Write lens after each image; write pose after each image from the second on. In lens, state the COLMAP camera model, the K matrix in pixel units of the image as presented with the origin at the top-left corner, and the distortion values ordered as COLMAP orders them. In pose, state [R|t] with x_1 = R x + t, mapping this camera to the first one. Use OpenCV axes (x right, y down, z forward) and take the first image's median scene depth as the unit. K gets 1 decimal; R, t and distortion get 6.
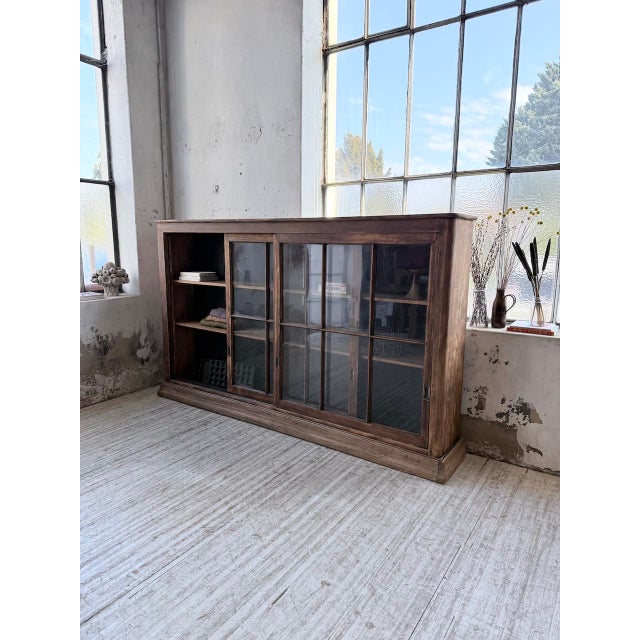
lens RADIAL K [[446.8, 0, 320.1], [0, 446.8, 319.7], [0, 0, 1]] dist [0.050663, -0.072469]
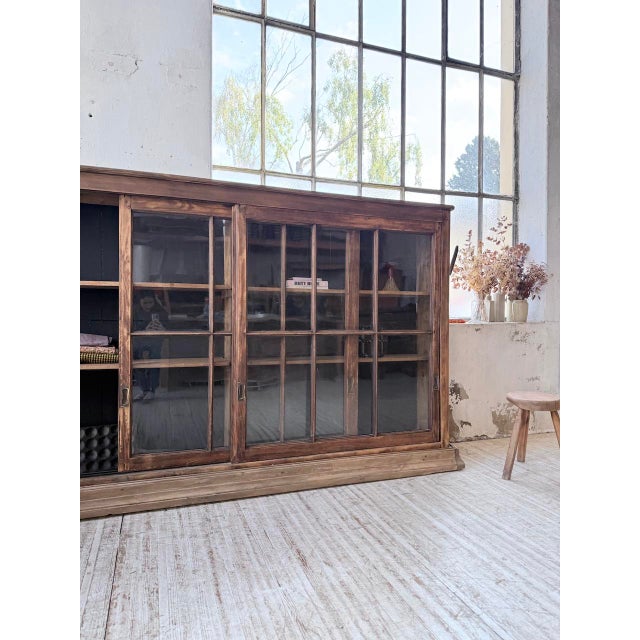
lens RADIAL K [[449.6, 0, 322.1], [0, 449.6, 320.5], [0, 0, 1]] dist [0.043678, -0.054716]
pose [[0.589628, -0.015676, 0.807523, -0.601437], [0.139278, 0.986807, -0.082540, 0.064012], [-0.795576, 0.161138, 0.584033, 0.507062]]
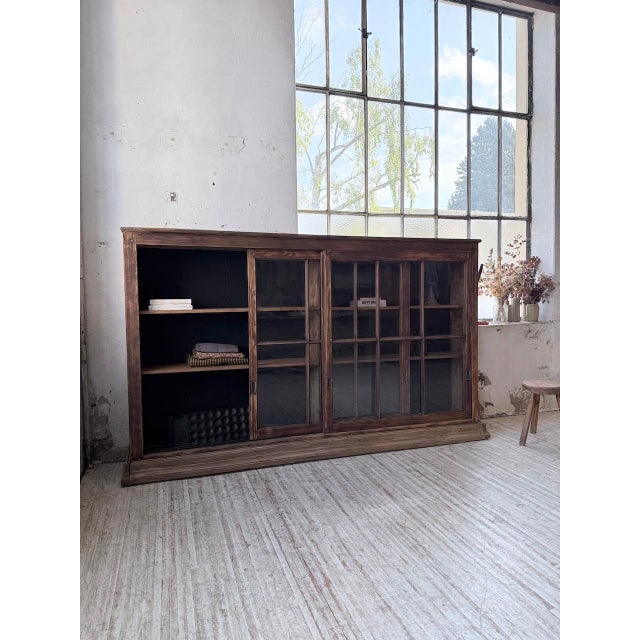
lens RADIAL K [[447.6, 0, 316.9], [0, 447.6, 316.5], [0, 0, 1]] dist [0.044754, -0.058117]
pose [[0.616332, -0.052579, 0.785729, -0.894107], [0.152742, 0.986802, -0.053777, 0.001140], [-0.772532, 0.153158, 0.616229, 0.430369]]
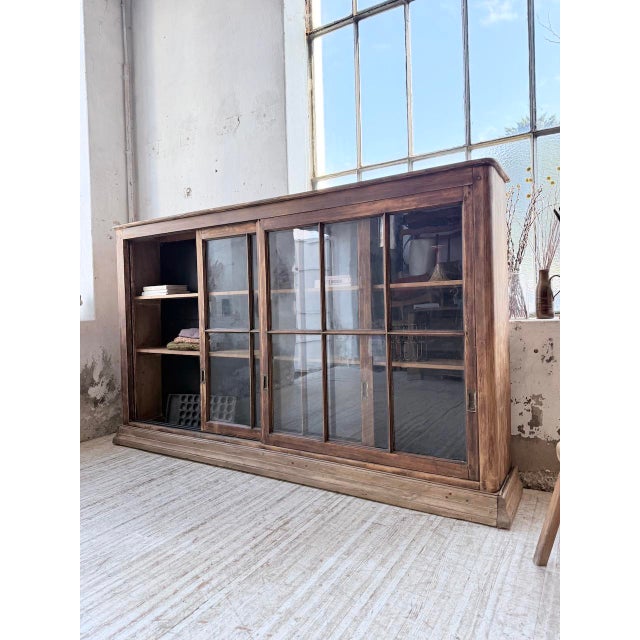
lens RADIAL K [[450.4, 0, 322.6], [0, 450.4, 314.1], [0, 0, 1]] dist [-0.001491, 0.001044]
pose [[0.998061, -0.038691, 0.048764, -0.031190], [0.045759, 0.987112, -0.153349, 0.105351], [-0.042202, 0.155283, 0.986968, 0.219376]]
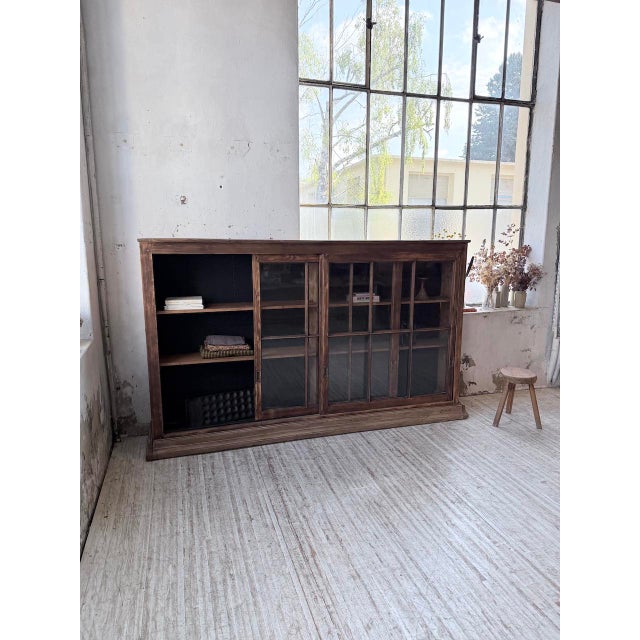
lens RADIAL K [[445.7, 0, 320.4], [0, 445.7, 317.2], [0, 0, 1]] dist [0.069189, -0.104167]
pose [[0.628692, -0.143702, 0.764262, -0.947392], [0.135902, 0.987957, 0.073968, -0.123020], [-0.765688, 0.057362, 0.640650, 0.328382]]
